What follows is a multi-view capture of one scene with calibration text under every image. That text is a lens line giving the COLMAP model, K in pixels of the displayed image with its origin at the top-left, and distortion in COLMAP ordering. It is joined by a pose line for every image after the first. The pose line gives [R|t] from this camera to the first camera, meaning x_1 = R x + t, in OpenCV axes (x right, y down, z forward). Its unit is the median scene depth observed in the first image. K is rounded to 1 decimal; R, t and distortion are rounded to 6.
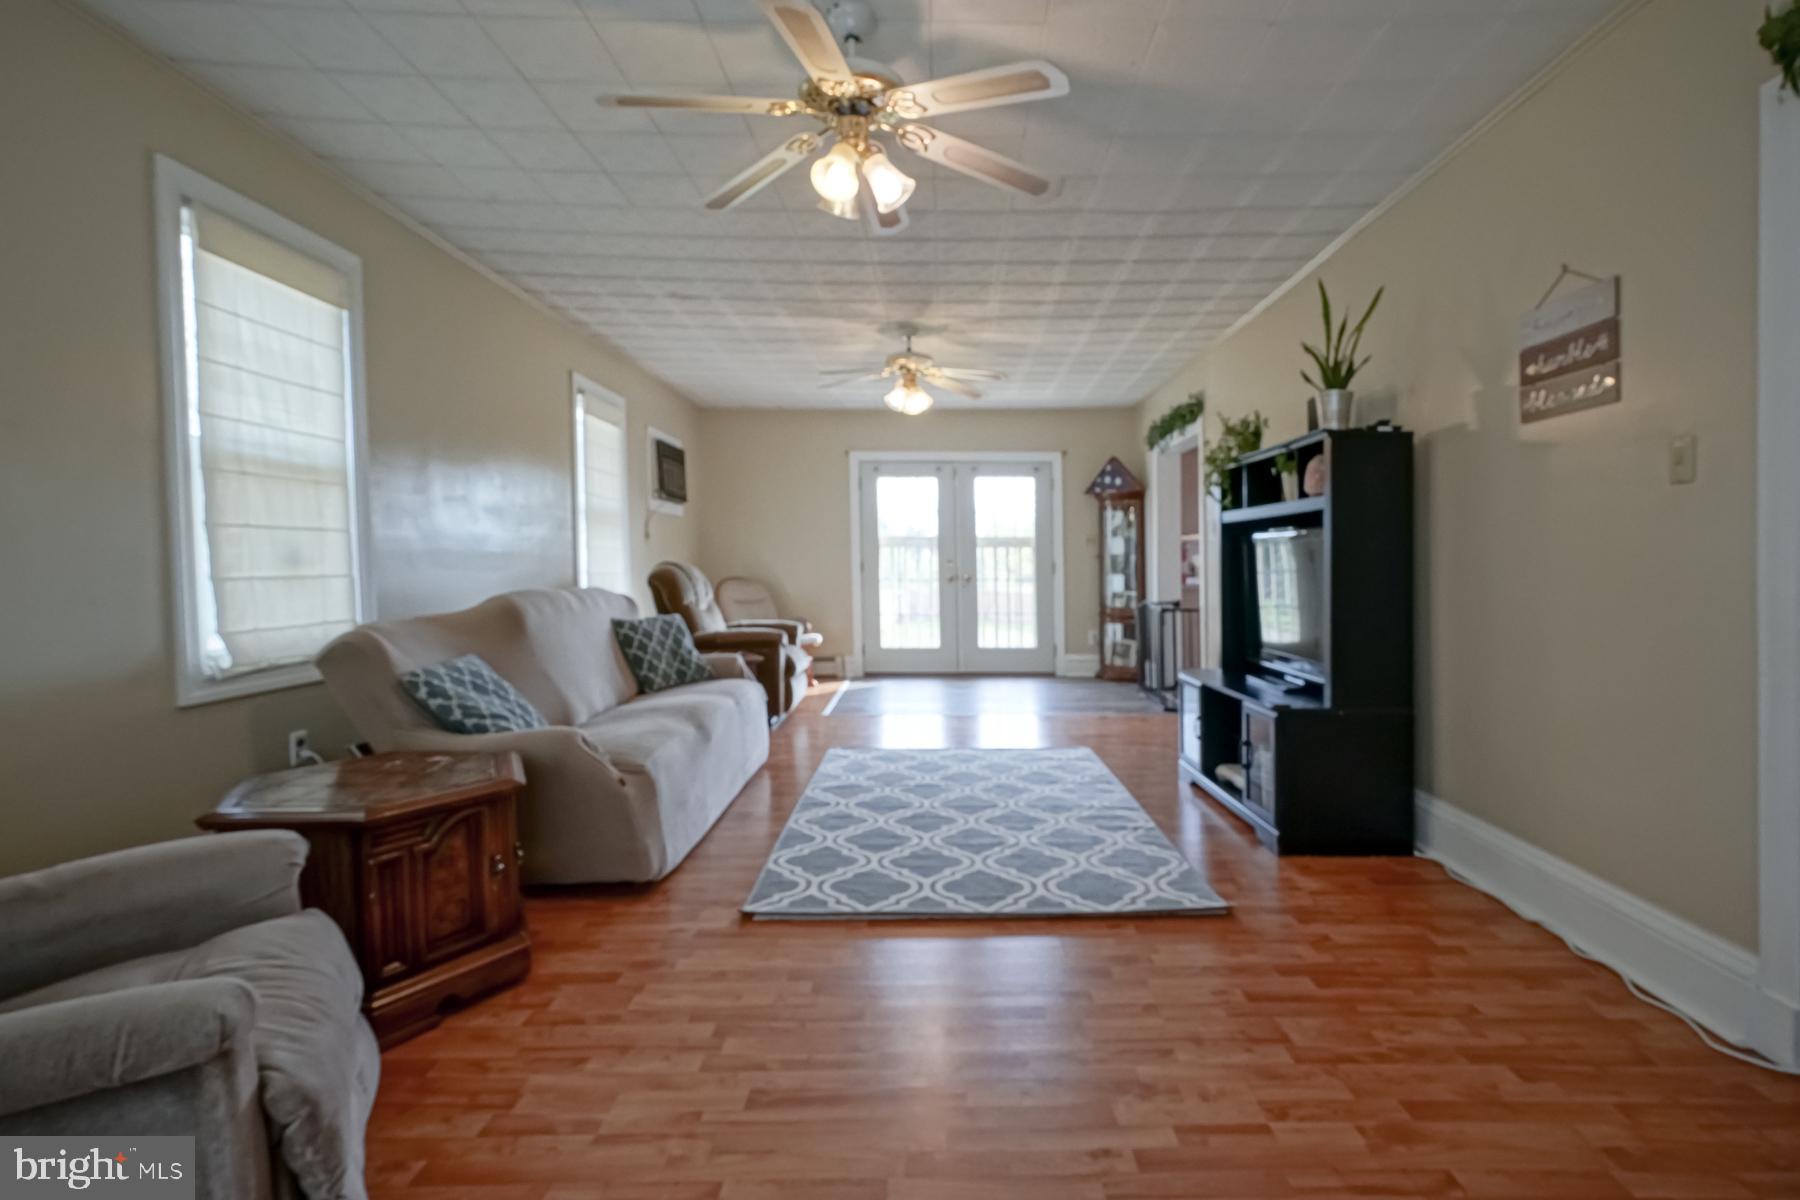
lens RADIAL K [[818.7, 0, 903.6], [0, 818.7, 576.3], [0, 0, 1]] dist [-0.000686, 0.000325]
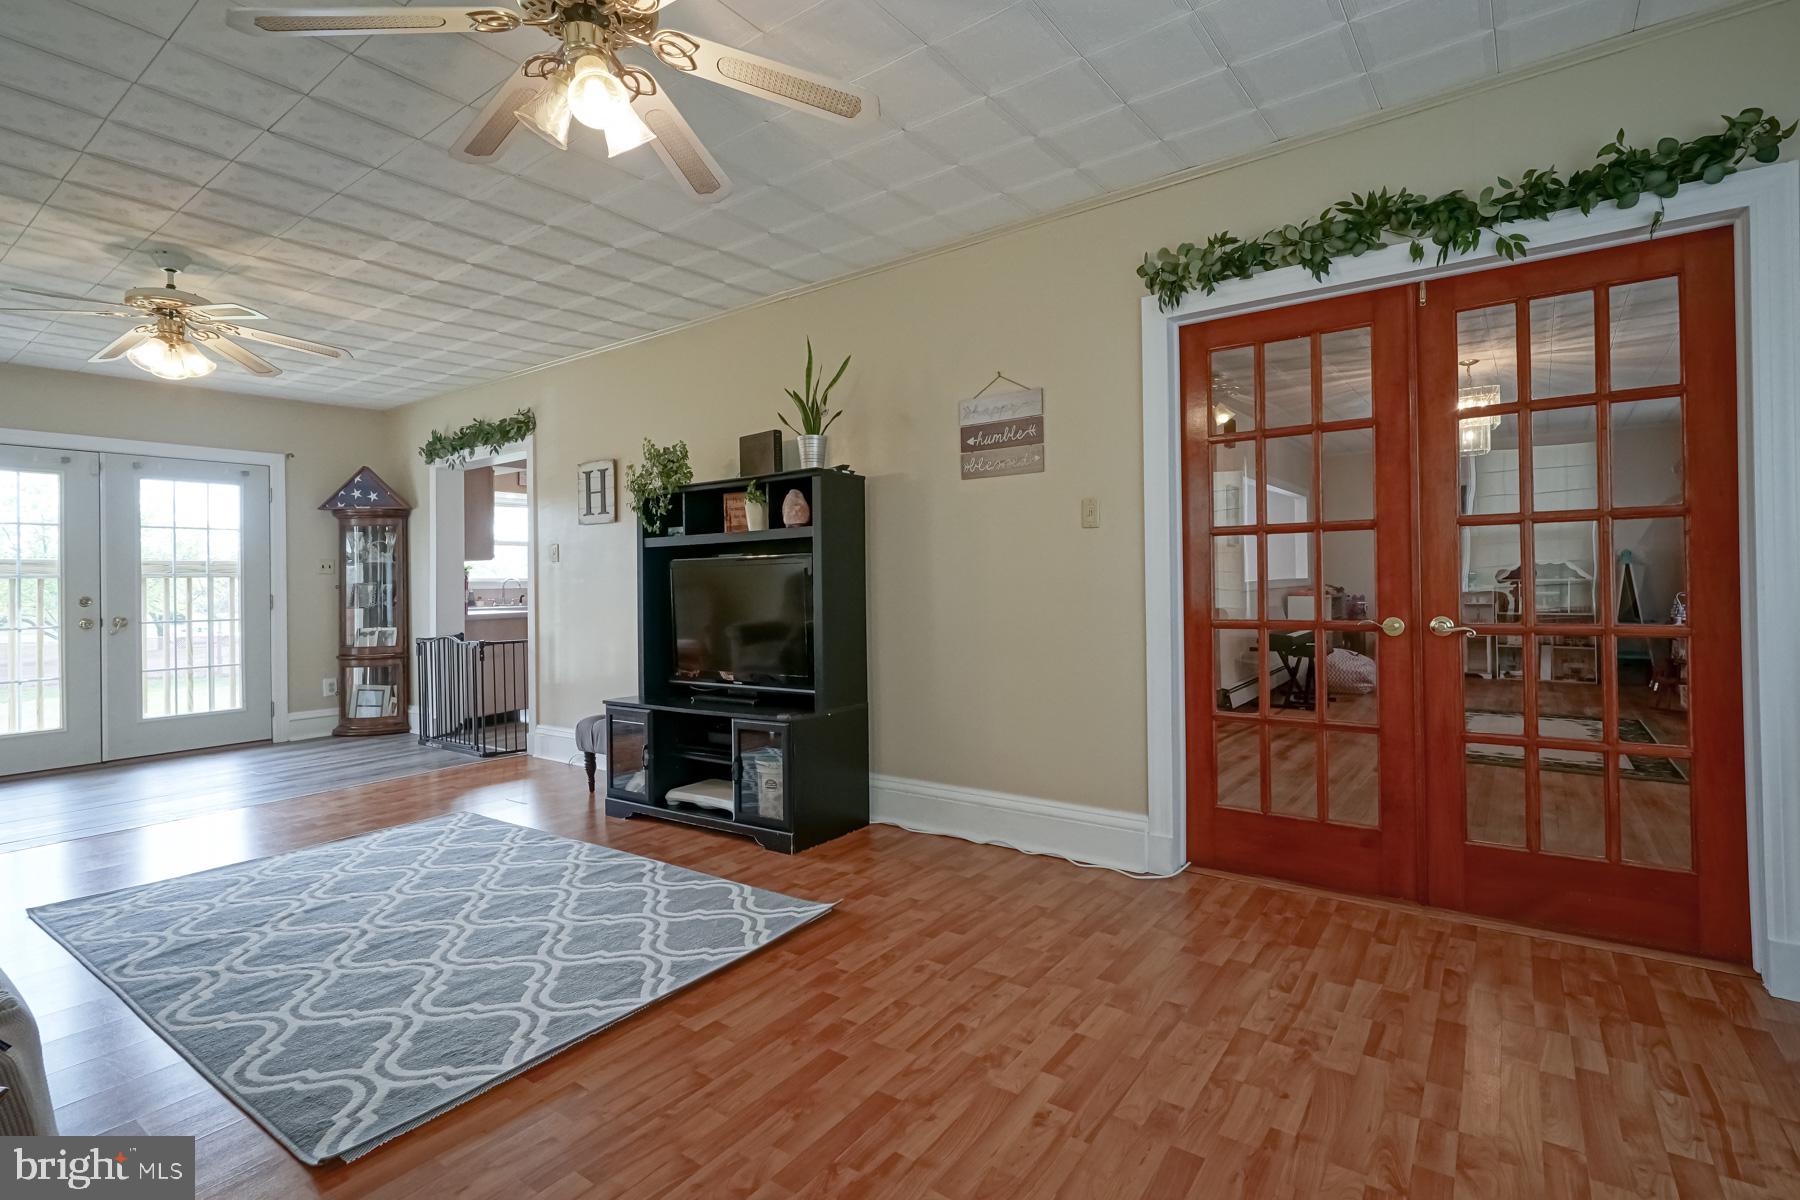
lens RADIAL K [[835.5, 0, 908.5], [0, 835.5, 573.7], [0, 0, 1]] dist [-0.002641, -0.000130]
pose [[0.607345, -0.008995, 0.794387, -0.299042], [0.036995, 0.999171, -0.016971, -0.006688], [-0.793576, 0.039696, 0.607175, 0.169963]]
